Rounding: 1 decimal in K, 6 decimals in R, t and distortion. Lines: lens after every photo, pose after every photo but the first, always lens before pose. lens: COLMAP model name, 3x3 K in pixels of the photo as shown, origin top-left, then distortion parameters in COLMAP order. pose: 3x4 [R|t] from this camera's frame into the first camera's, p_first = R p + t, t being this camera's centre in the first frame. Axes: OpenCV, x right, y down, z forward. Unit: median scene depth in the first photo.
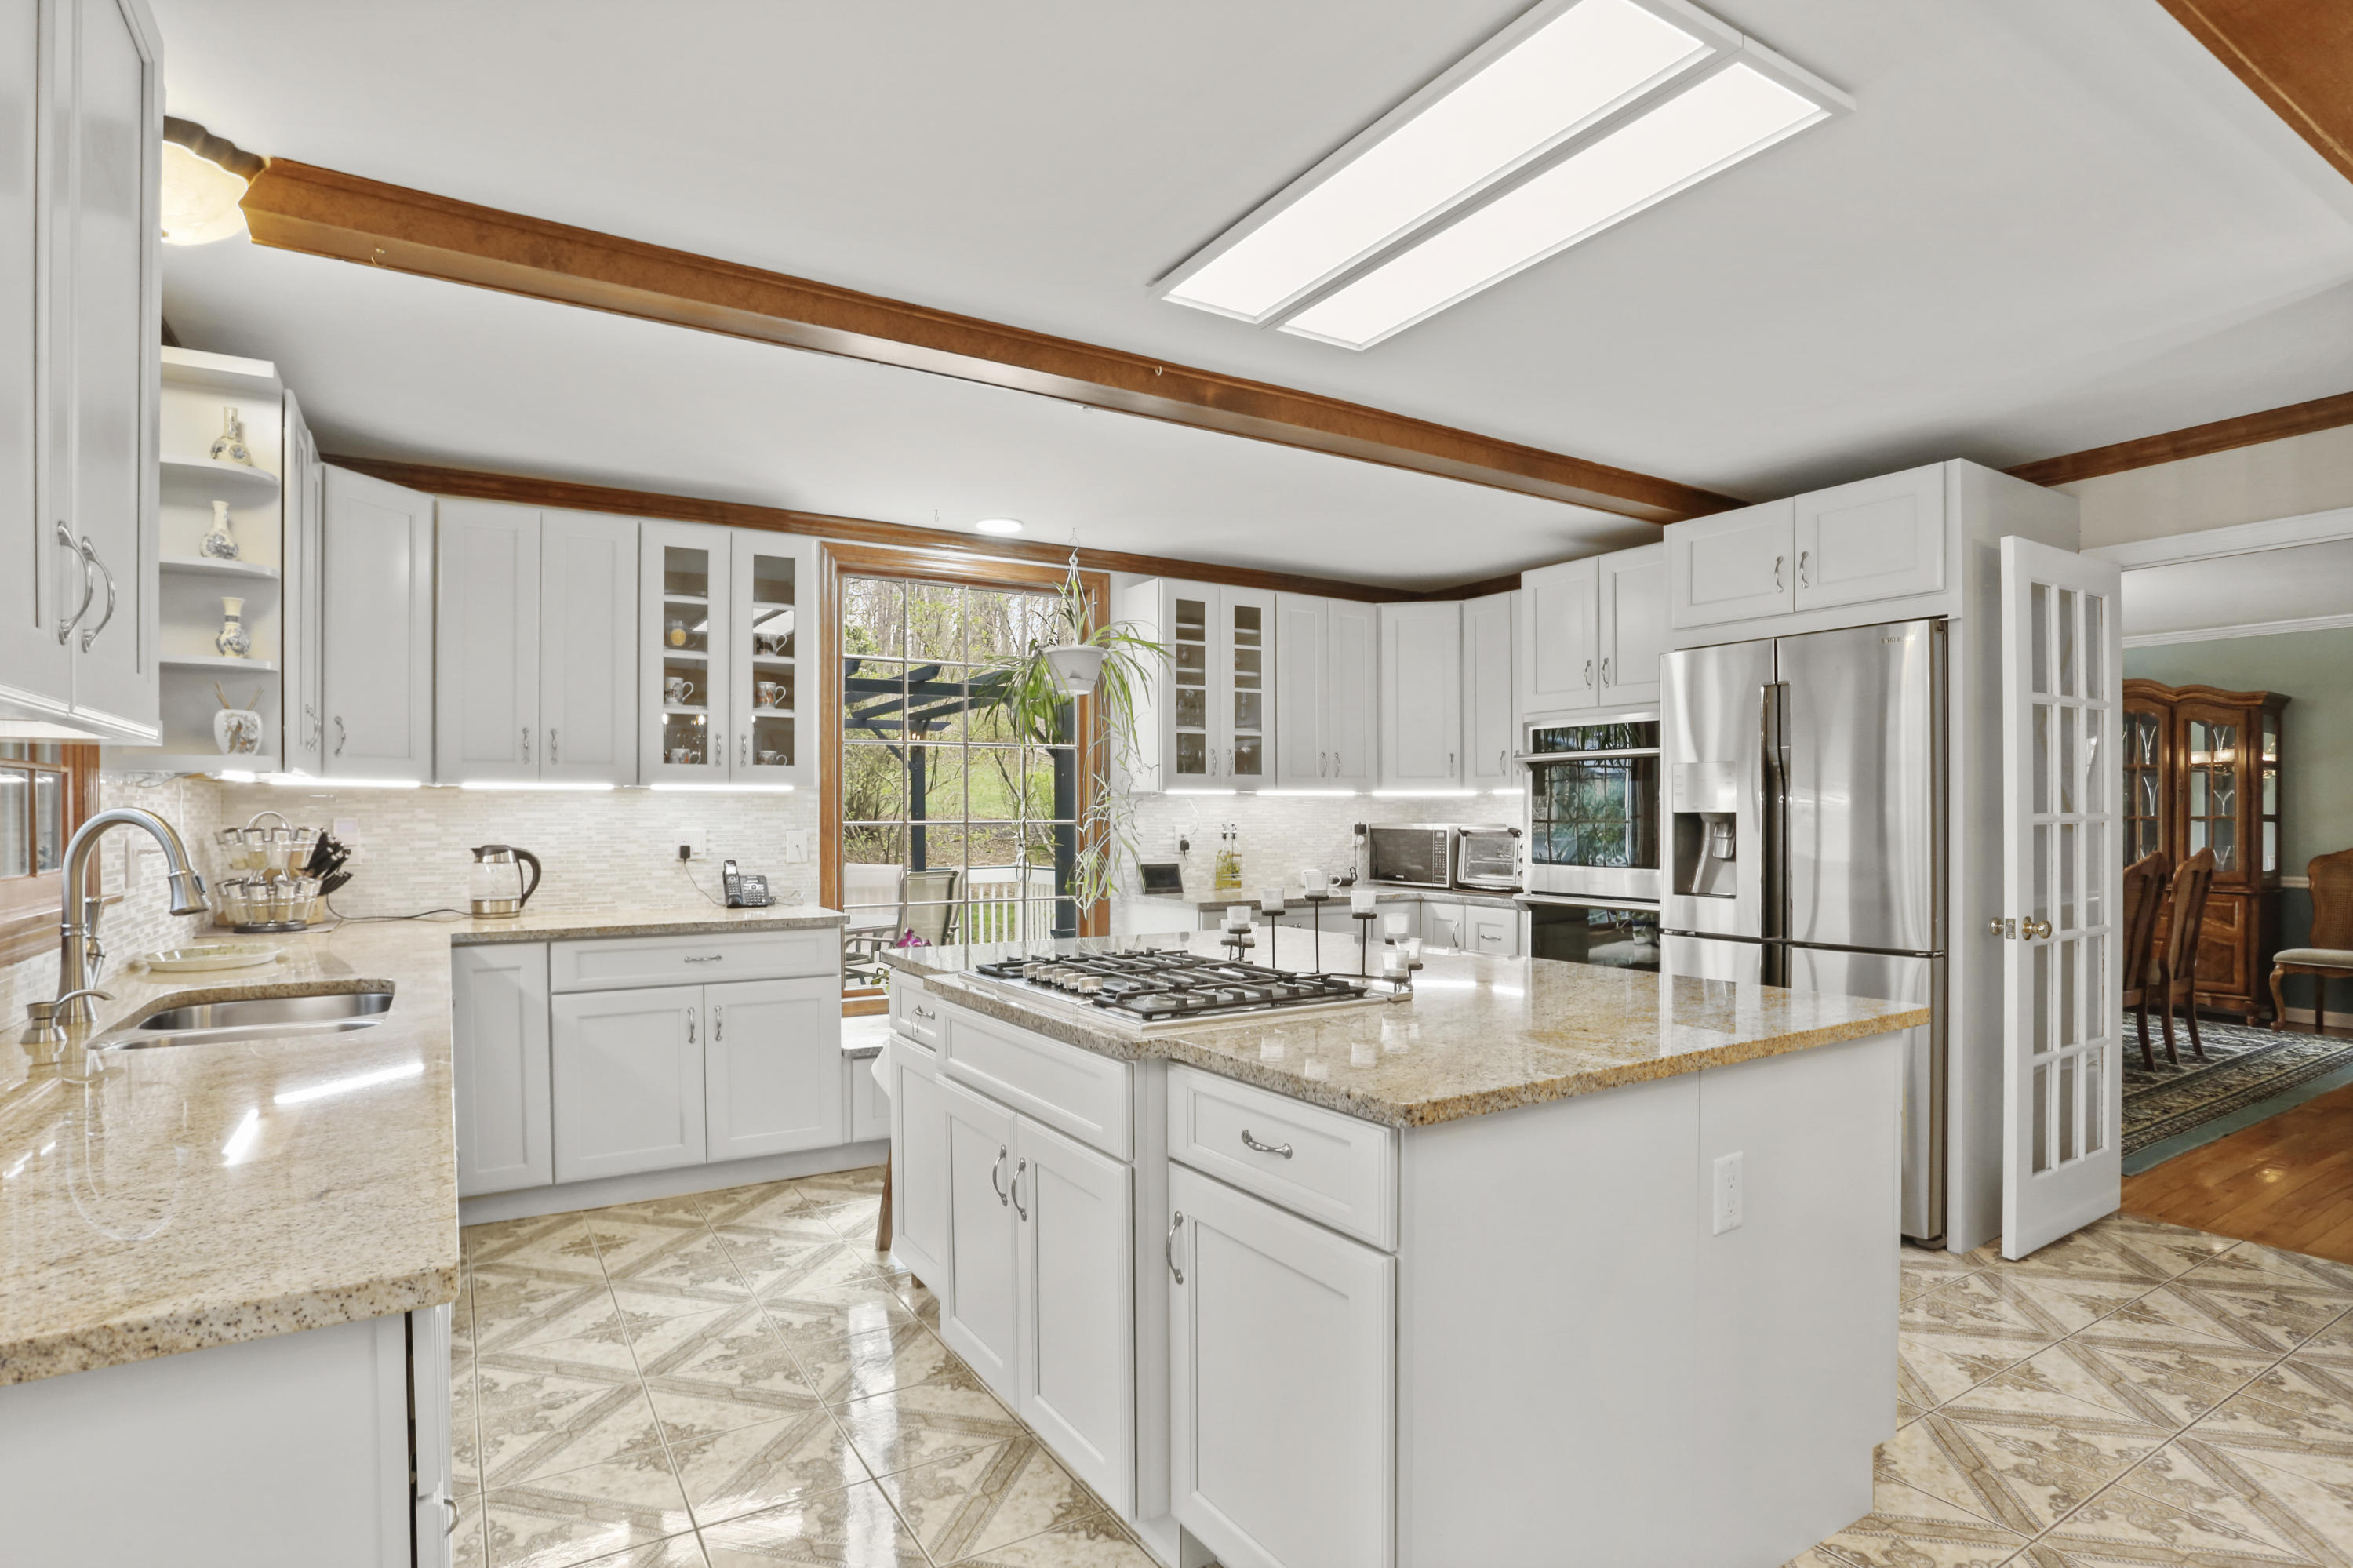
lens RADIAL K [[1124.1, 0, 1169.6], [0, 1124.1, 795.1], [0, 0, 1]] dist [-0.065524, 0.025108]
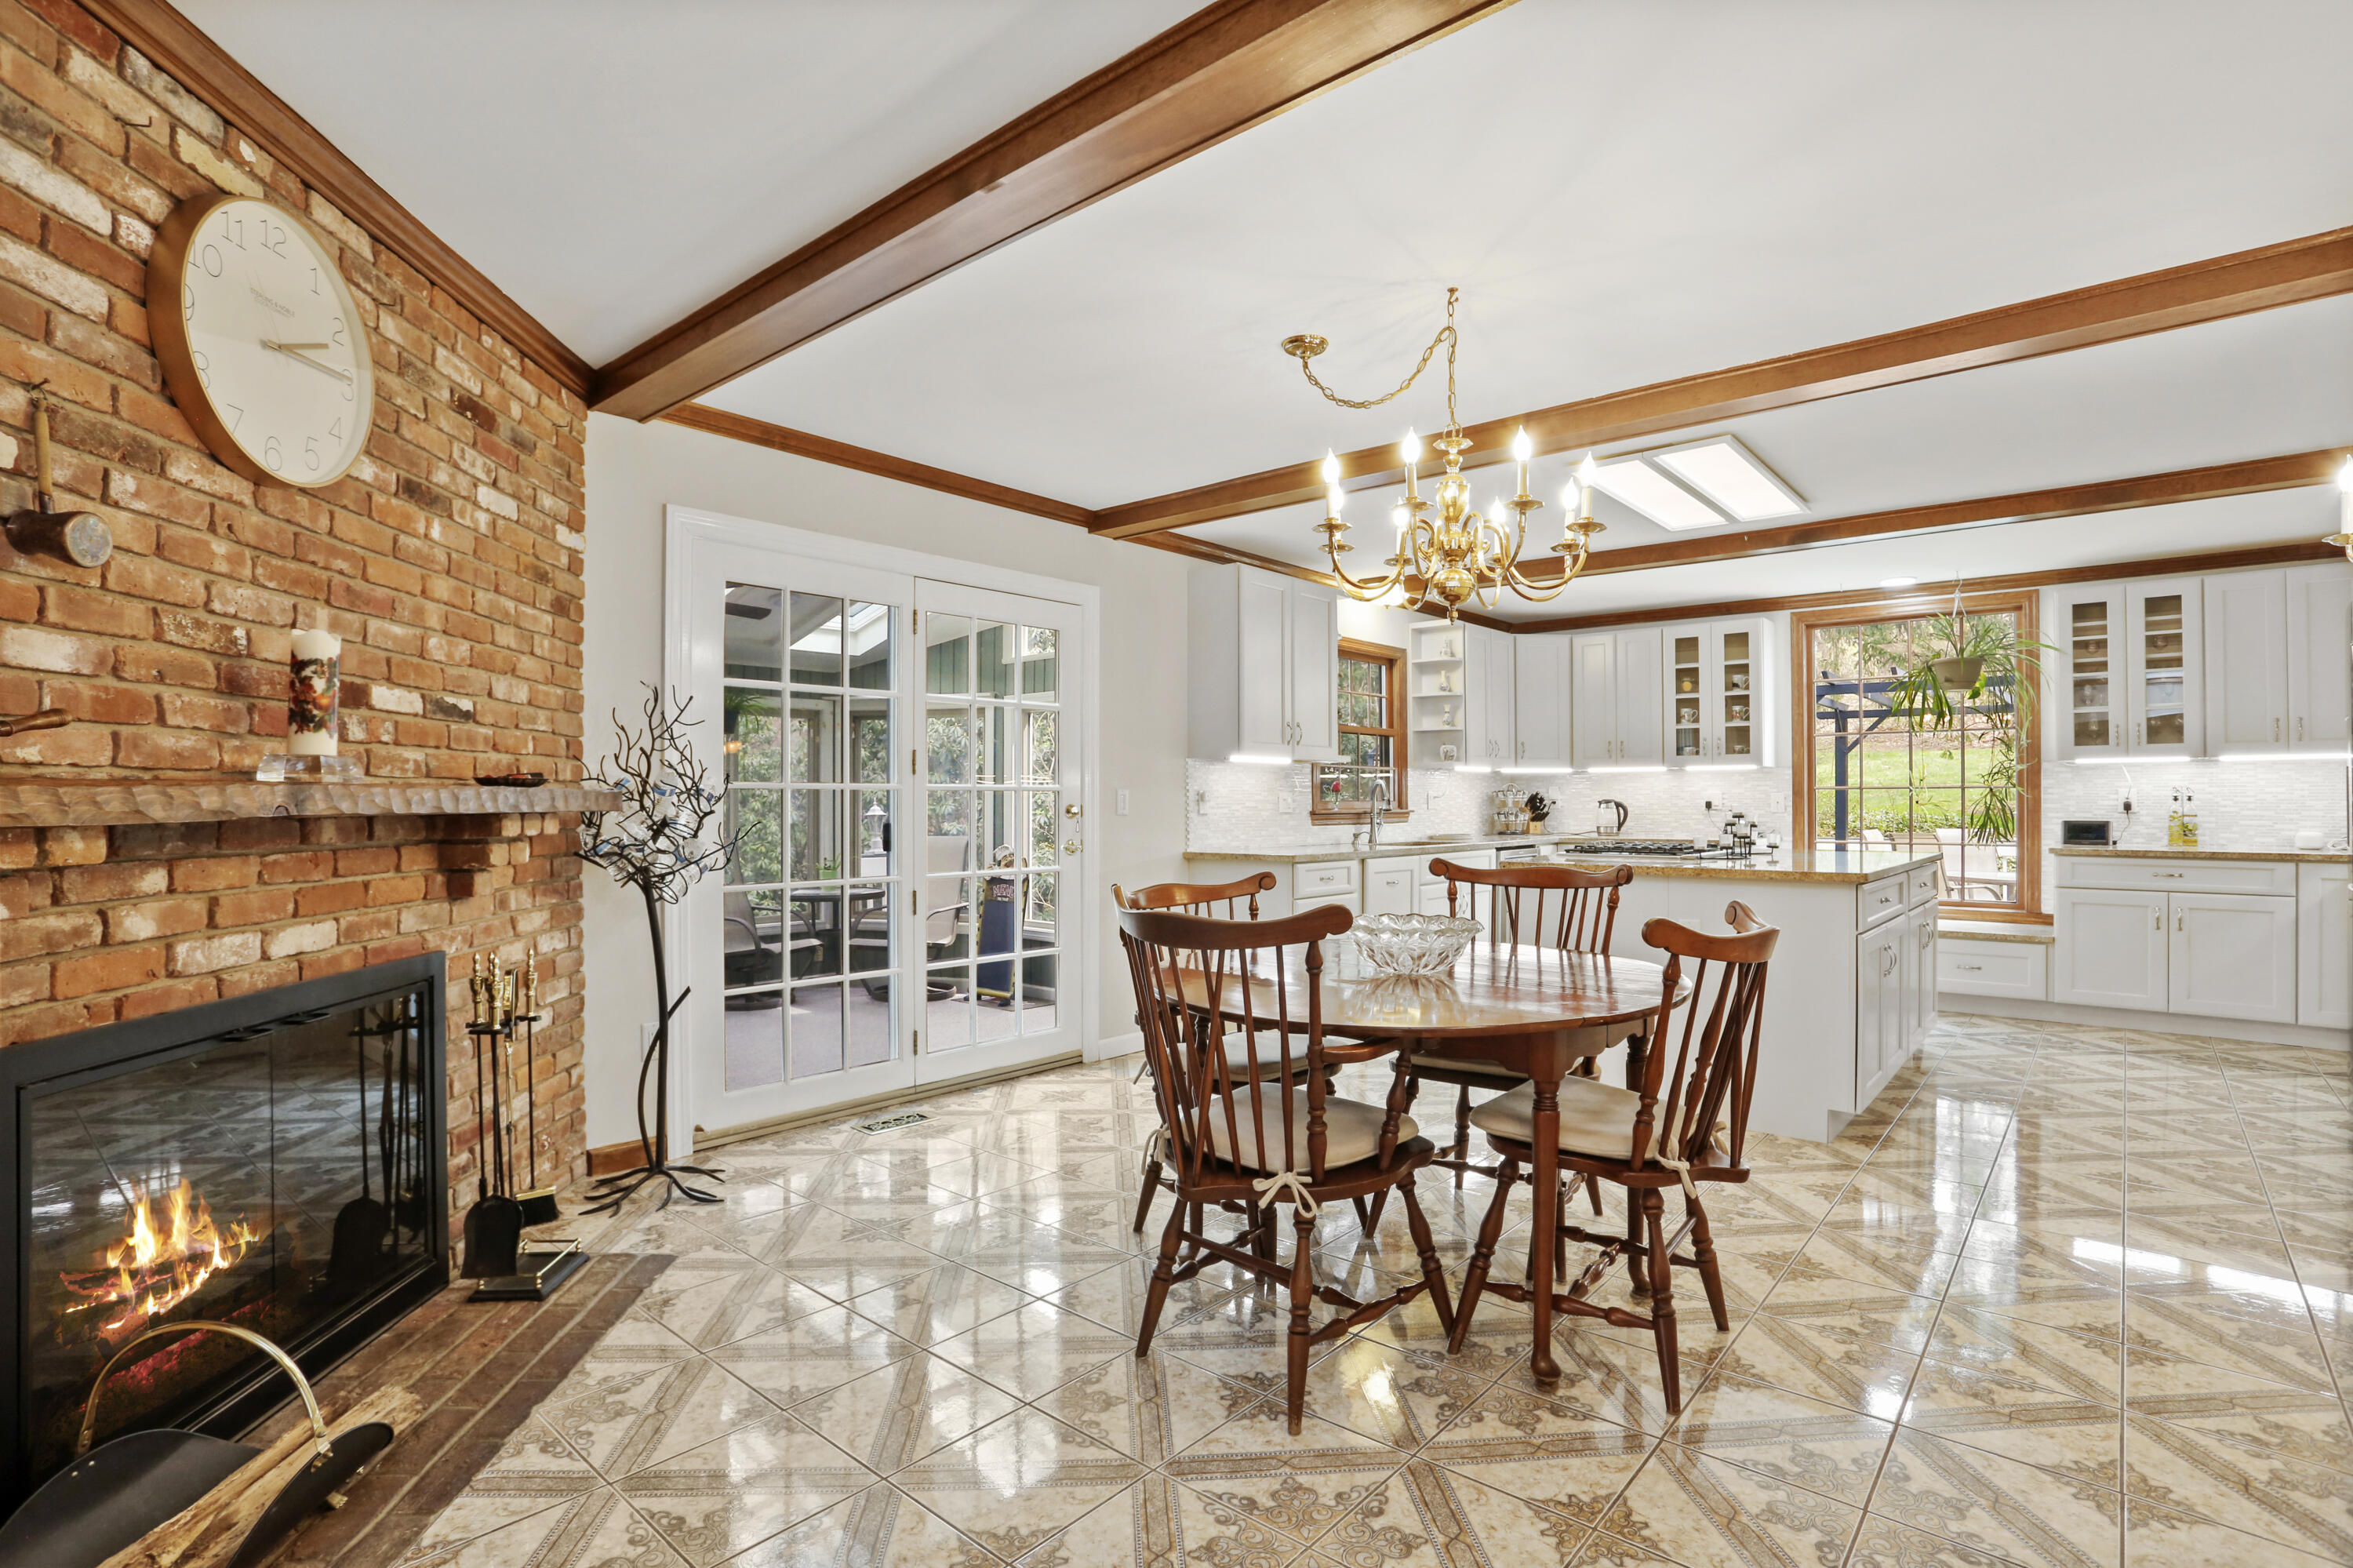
lens RADIAL K [[1124.1, 0, 1169.6], [0, 1124.1, 795.1], [0, 0, 1]] dist [-0.065524, 0.025108]
pose [[0.338176, -0.001926, -0.941081, 0.785961], [0.019876, 0.999789, 0.005096, 0.008684], [0.940873, -0.020429, 0.338143, -0.329123]]
